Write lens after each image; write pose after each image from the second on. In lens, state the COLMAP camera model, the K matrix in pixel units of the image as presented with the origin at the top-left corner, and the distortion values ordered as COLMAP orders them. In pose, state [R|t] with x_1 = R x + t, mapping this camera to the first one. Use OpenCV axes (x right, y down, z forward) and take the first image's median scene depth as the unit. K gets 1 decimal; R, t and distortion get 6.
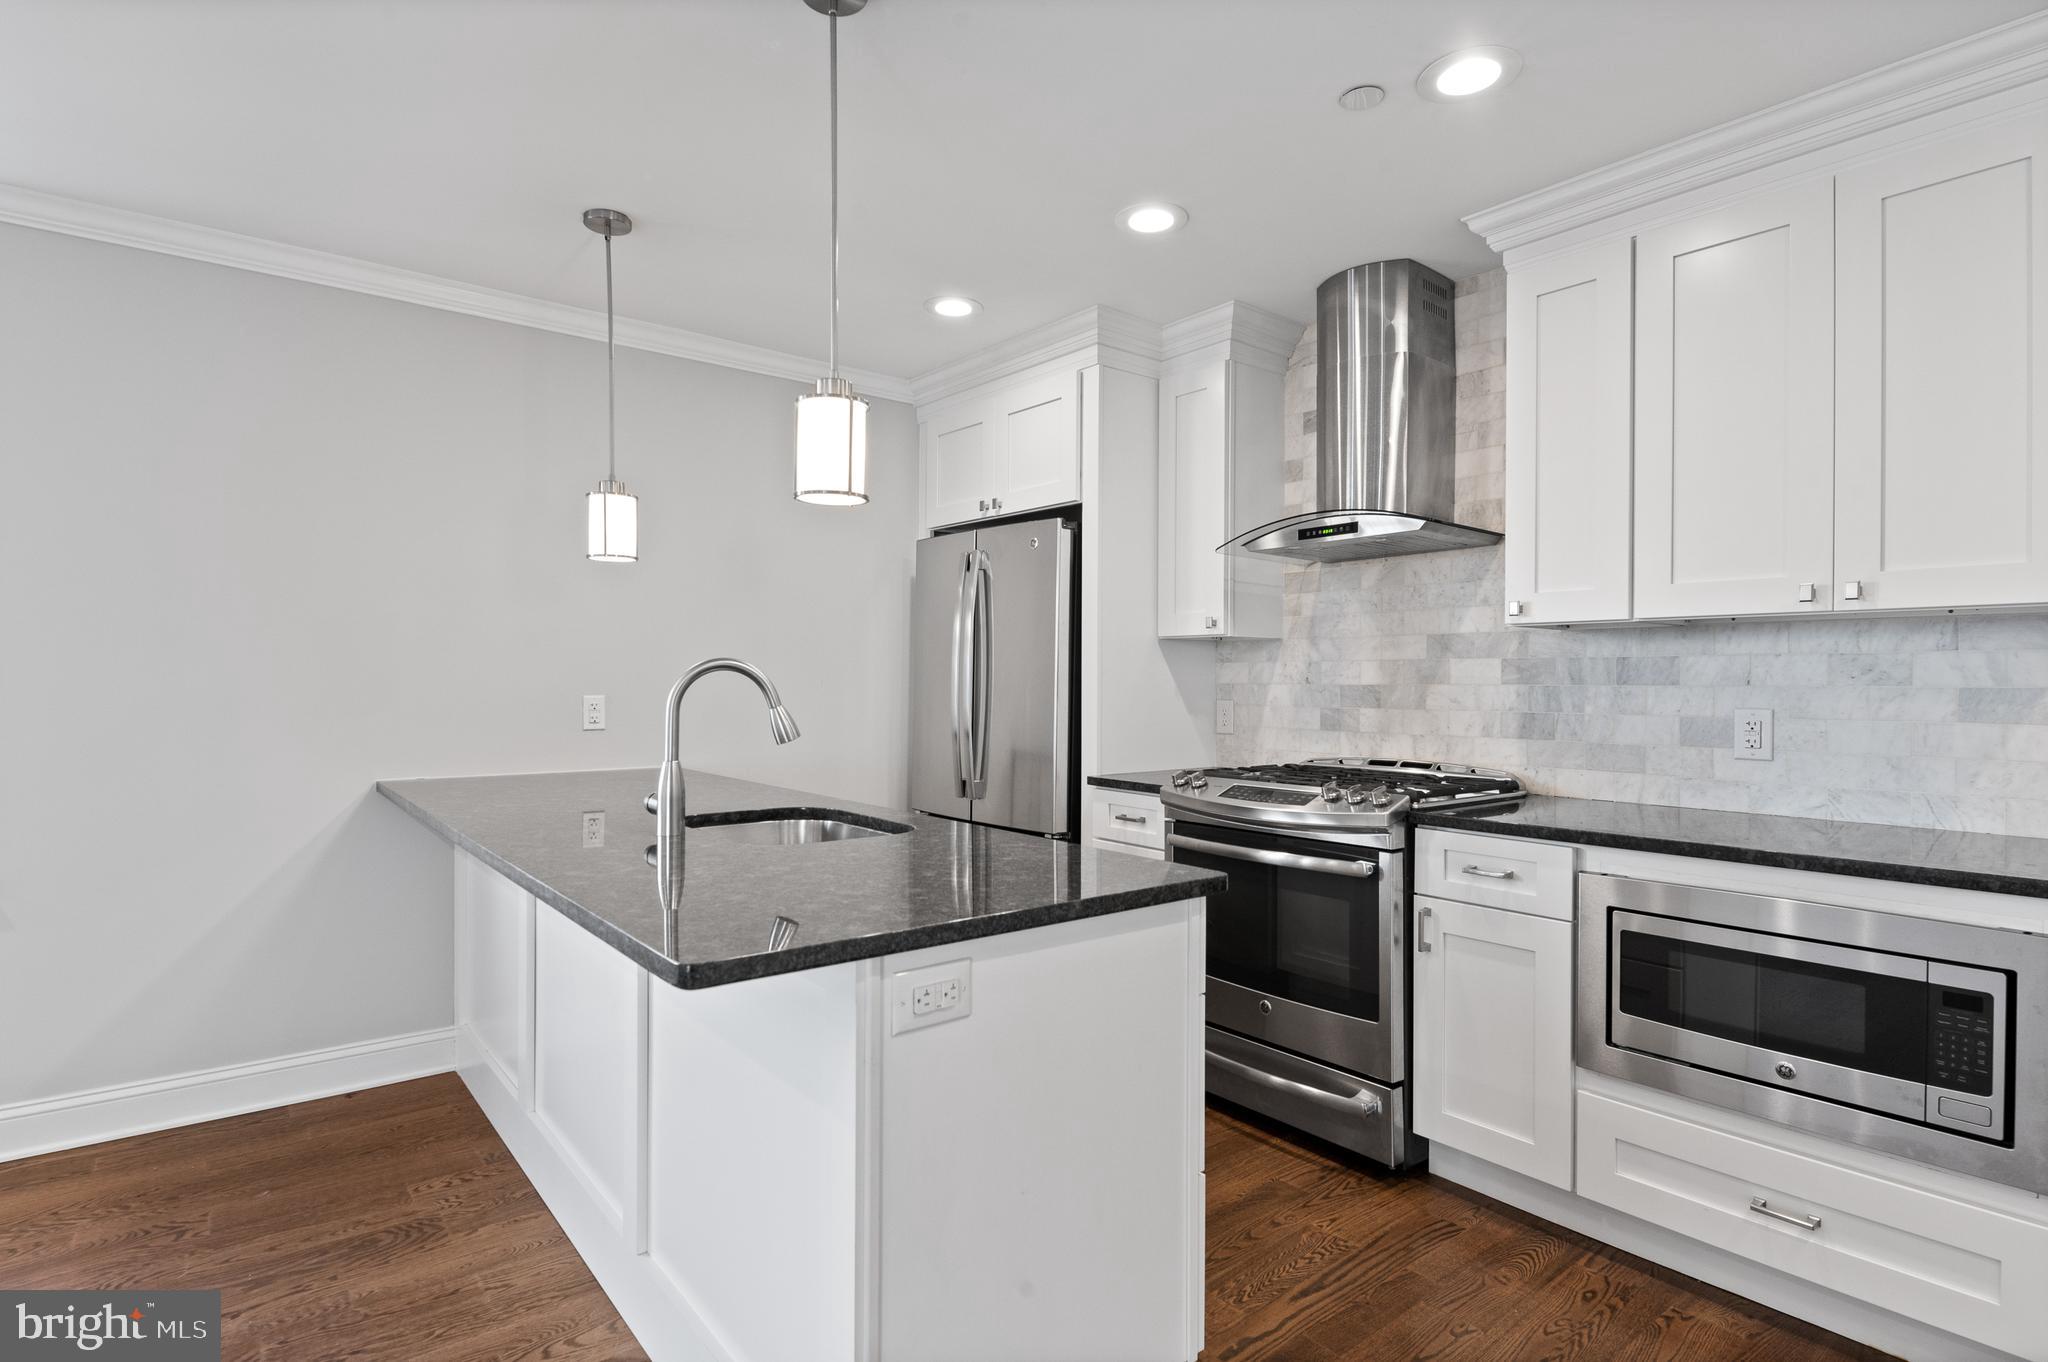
lens RADIAL K [[1029.8, 0, 1014.2], [0, 1029.8, 685.0], [0, 0, 1]] dist [0.005403, -0.010781]
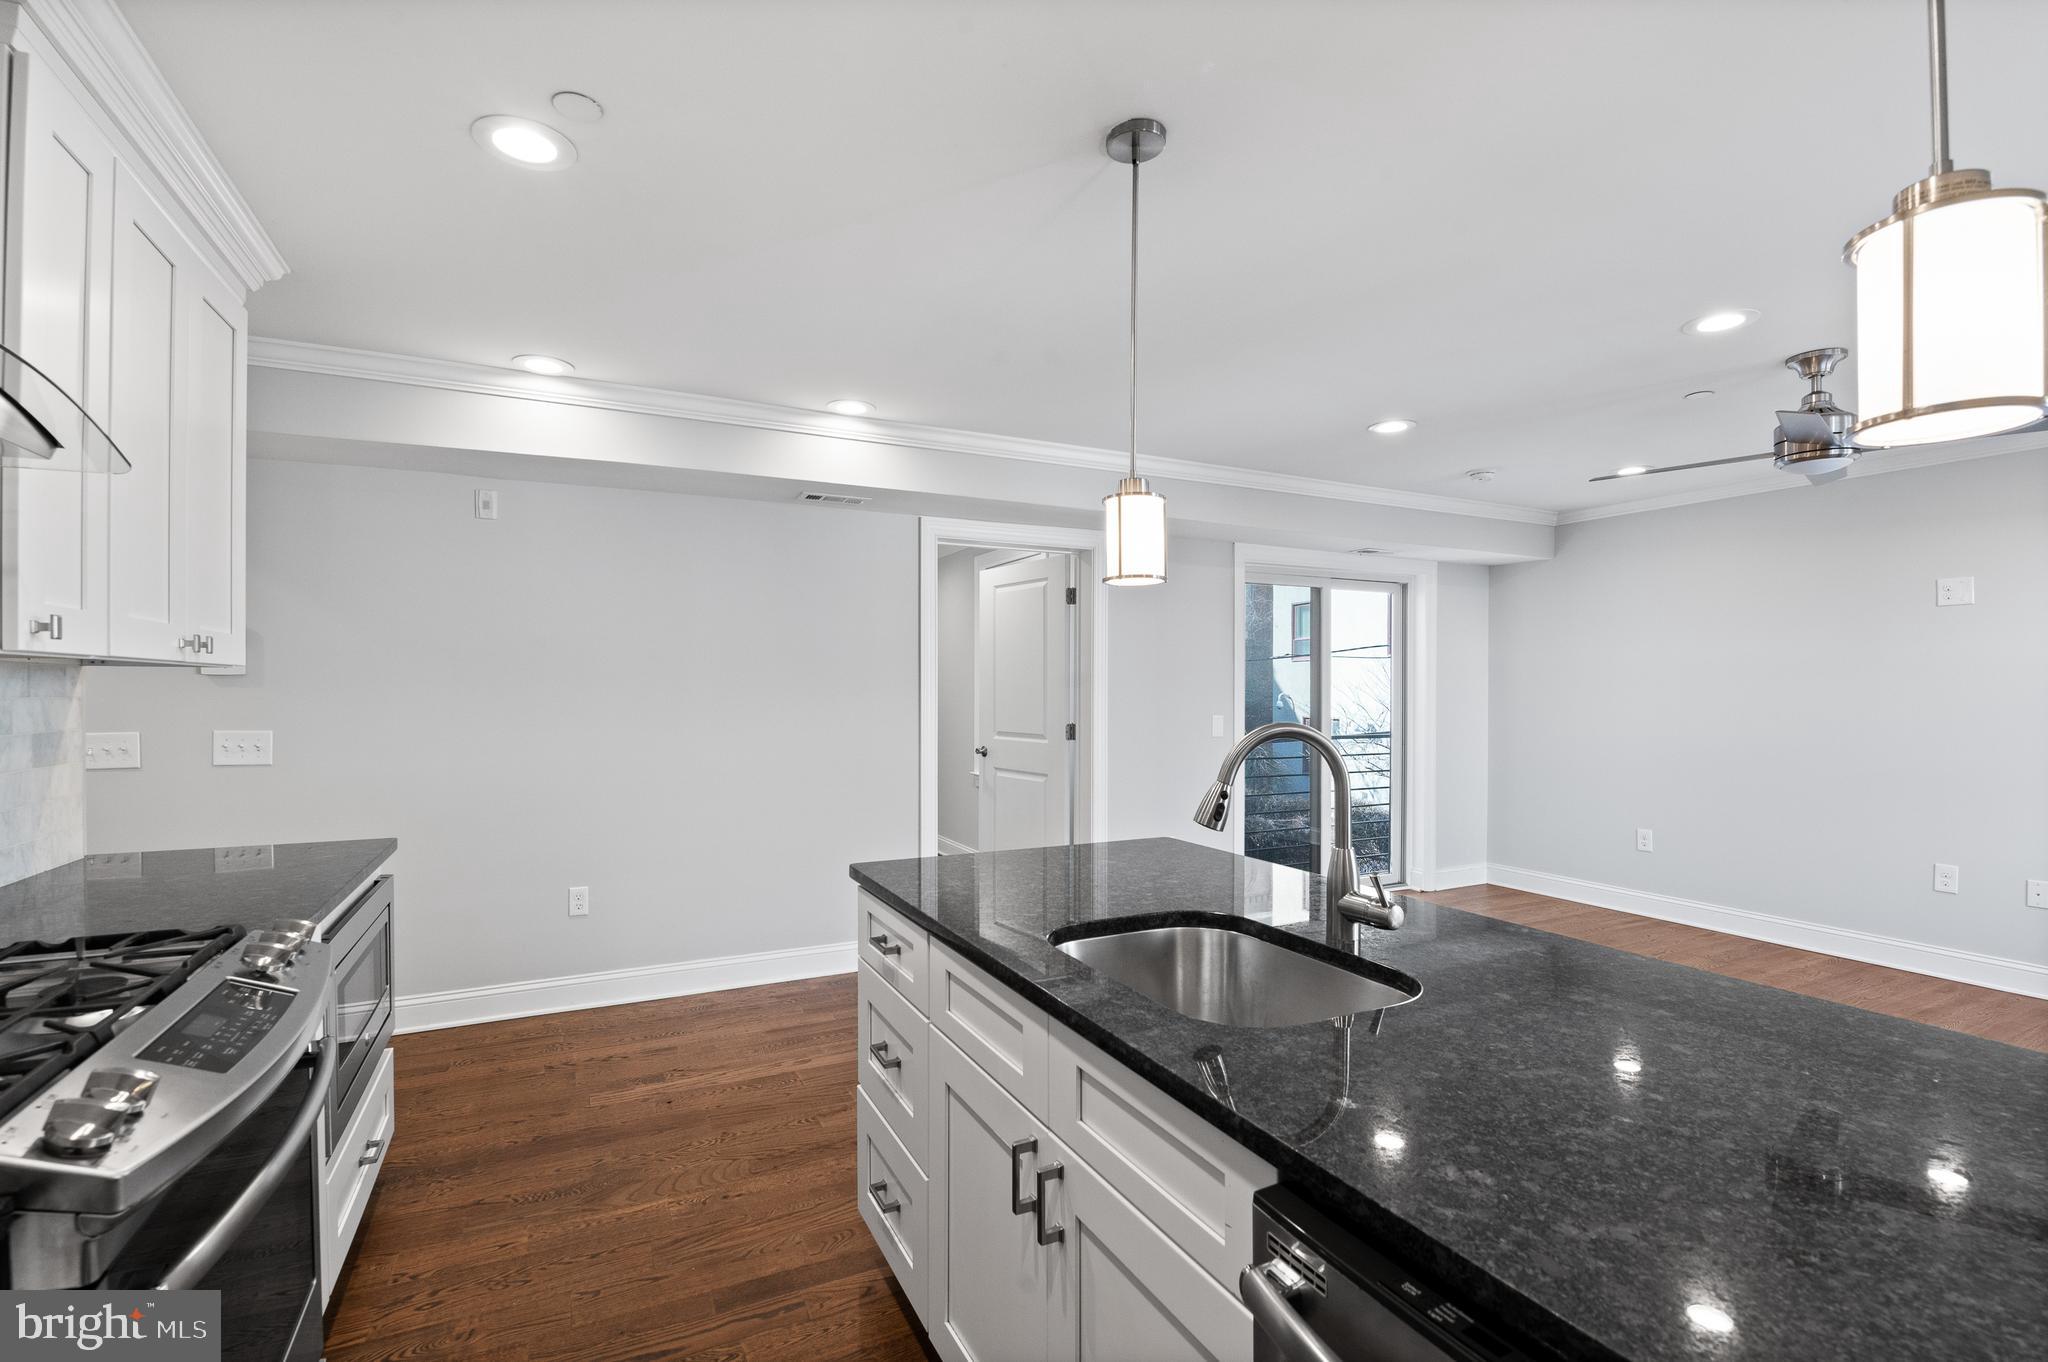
lens RADIAL K [[896.4, 0, 1014.1], [0, 896.4, 696.6], [0, 0, 1]] dist [0.000053, -0.011508]
pose [[-0.977723, -0.008293, 0.209737, -0.163458], [-0.005734, 0.999902, 0.012809, -0.040435], [-0.209822, 0.011321, -0.977674, 1.287171]]
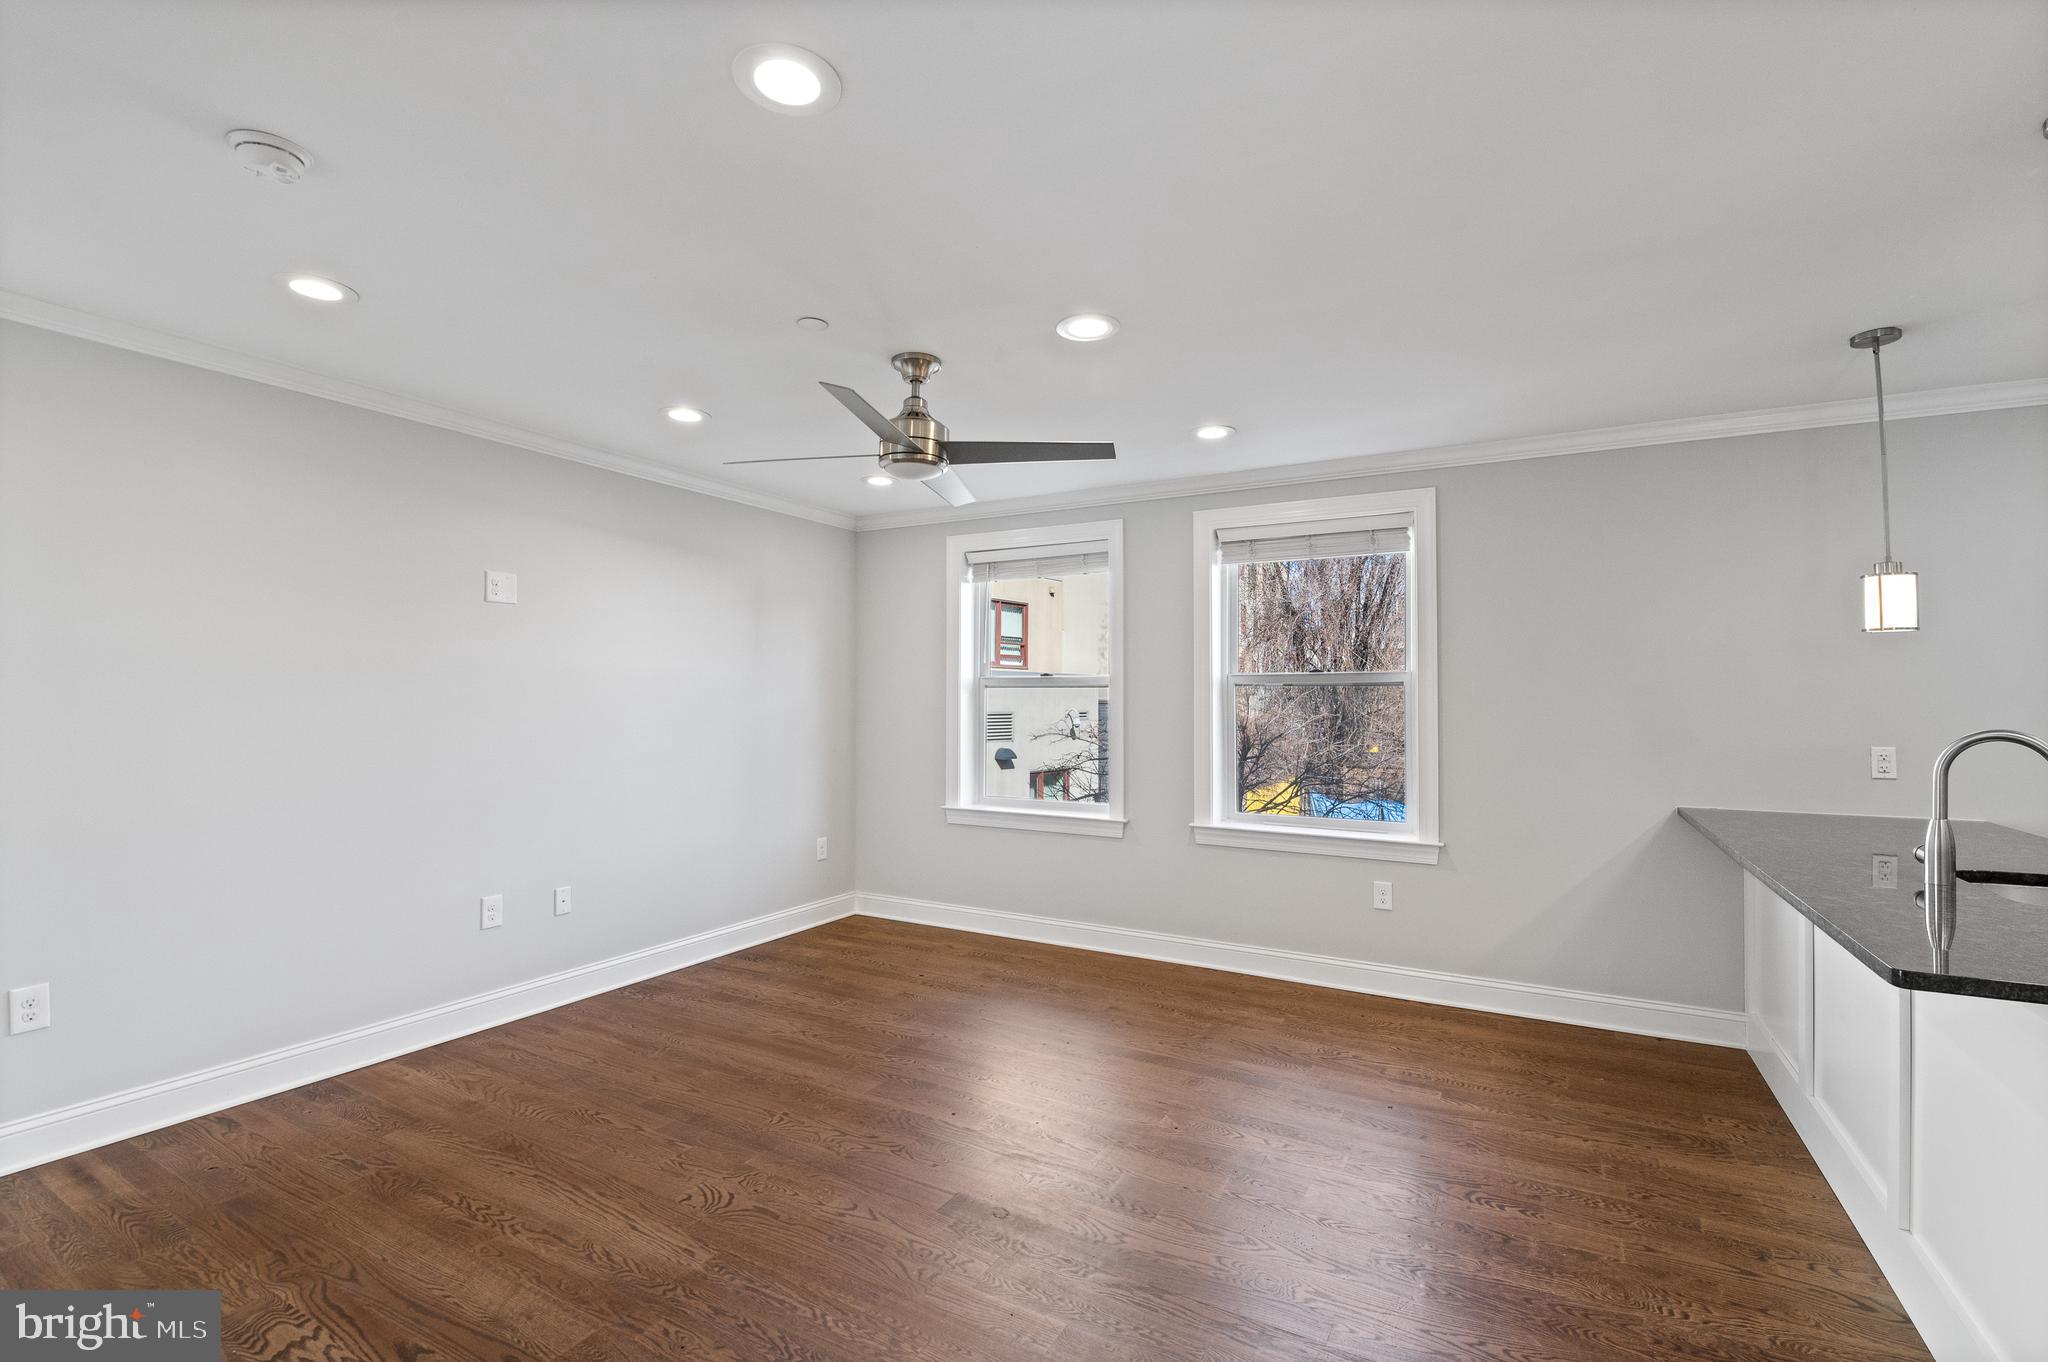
lens RADIAL K [[905.1, 0, 1024.8], [0, 905.1, 677.0], [0, 0, 1]] dist [-0.001481, -0.010270]
pose [[0.379459, -0.026548, -0.924828, 0.150301], [-0.006236, 0.999492, -0.031250, -0.034977], [0.925187, 0.017625, 0.379101, -0.236978]]
